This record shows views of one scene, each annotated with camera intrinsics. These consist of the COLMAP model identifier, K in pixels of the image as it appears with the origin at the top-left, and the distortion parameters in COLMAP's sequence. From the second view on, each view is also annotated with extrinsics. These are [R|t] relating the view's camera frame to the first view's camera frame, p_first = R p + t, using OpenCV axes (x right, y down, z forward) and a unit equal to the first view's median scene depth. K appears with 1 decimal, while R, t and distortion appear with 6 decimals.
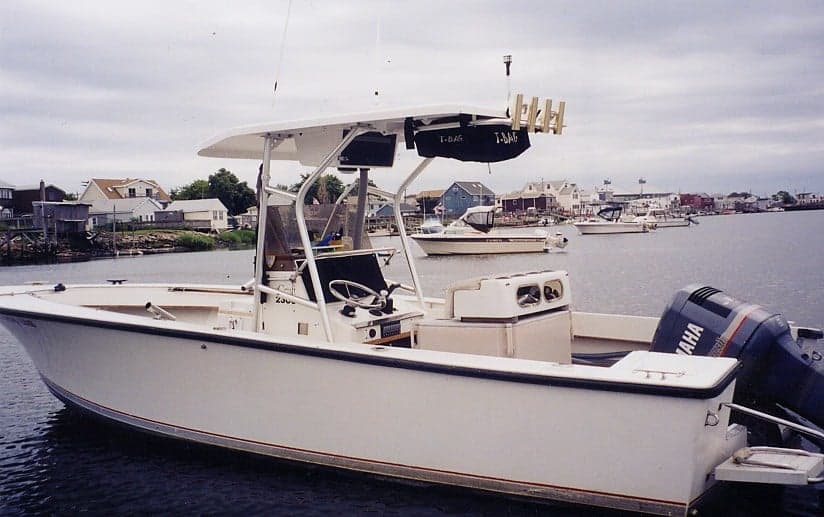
lens RADIAL K [[973.6, 0, 411.6], [0, 973.6, 256.5], [0, 0, 1]] dist [0.016862, 0.000000]
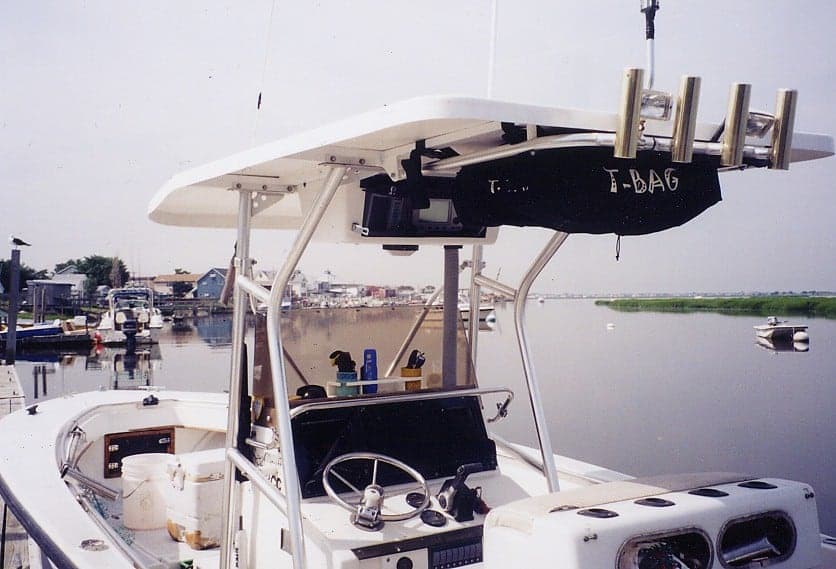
lens RADIAL K [[965.6, 0, 418.5], [0, 965.6, 284.5], [0, 0, 1]] dist [0.066262, 0.000000]
pose [[0.921751, 0.018870, -0.387323, 0.168327], [-0.034615, 0.998832, -0.033714, -0.054742], [0.386235, 0.044484, 0.921327, 0.540602]]
